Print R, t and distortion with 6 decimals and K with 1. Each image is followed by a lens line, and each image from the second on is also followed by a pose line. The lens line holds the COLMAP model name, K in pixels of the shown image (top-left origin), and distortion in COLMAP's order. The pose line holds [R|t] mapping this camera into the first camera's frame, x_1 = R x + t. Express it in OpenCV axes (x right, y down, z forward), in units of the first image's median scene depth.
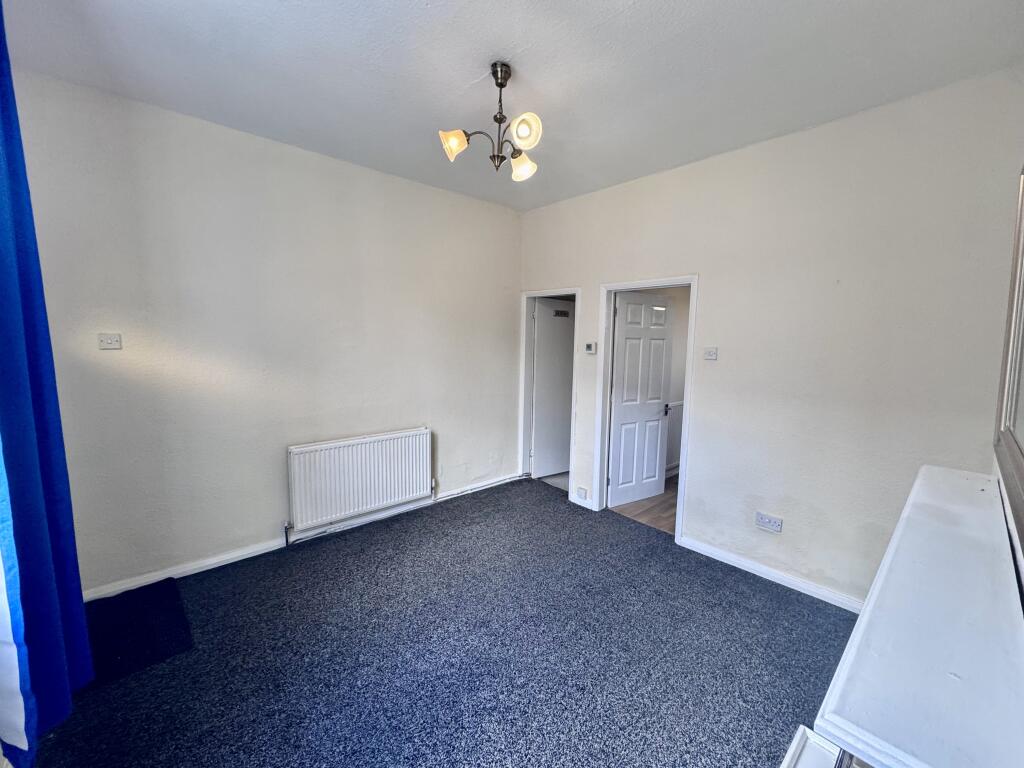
lens RADIAL K [[408.0, 0, 514.3], [0, 408.0, 386.1], [0, 0, 1]] dist [-0.001441, -0.000132]
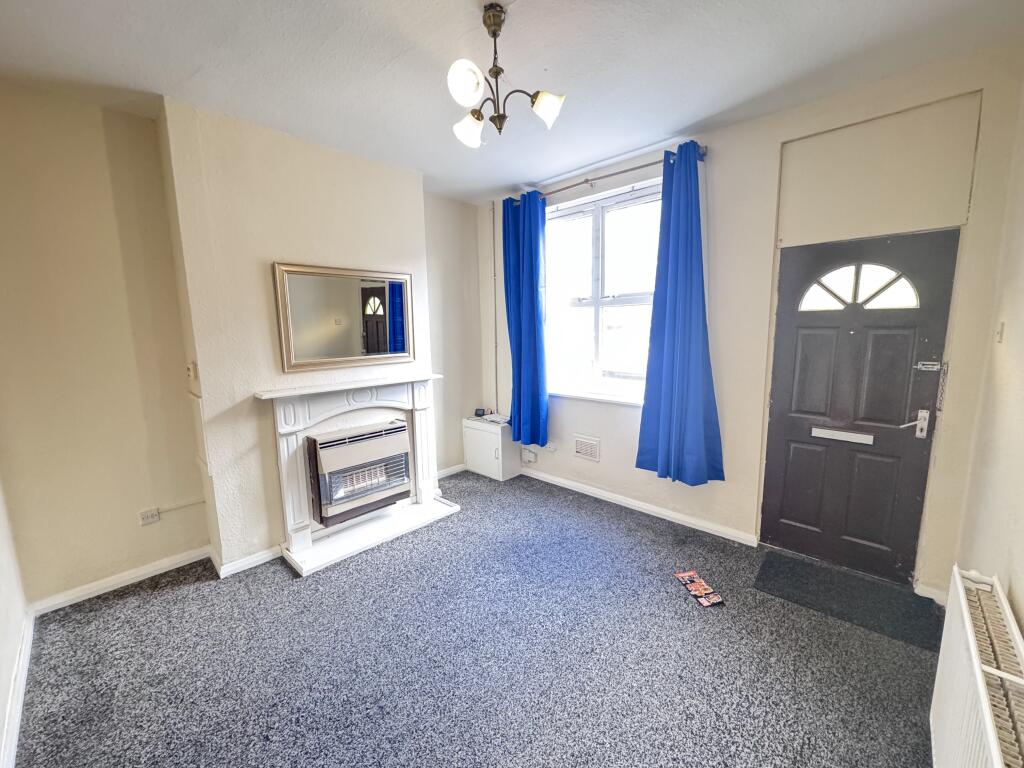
lens RADIAL K [[408.0, 0, 514.3], [0, 408.0, 386.1], [0, 0, 1]] dist [-0.001441, -0.000132]
pose [[-0.996003, 0.011125, -0.088621, 0.007925], [-0.012169, 0.966057, 0.258043, -0.188645], [0.088483, 0.258090, -0.962060, 1.623933]]
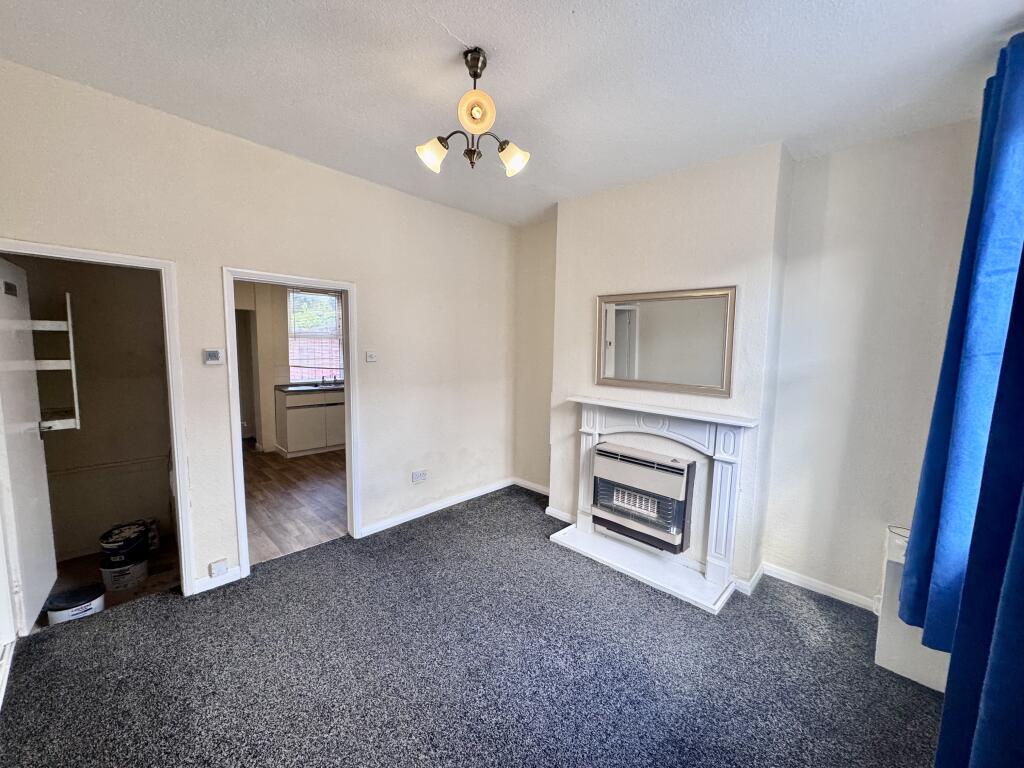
lens RADIAL K [[409.7, 0, 512.0], [0, 409.7, 384.0], [0, 0, 1]] dist [0.000301, 0.000116]
pose [[-0.072873, -0.122413, 0.989800, -0.824574], [0.094673, 0.987108, 0.129051, -0.136574], [-0.992838, 0.103112, -0.060345, 0.838367]]
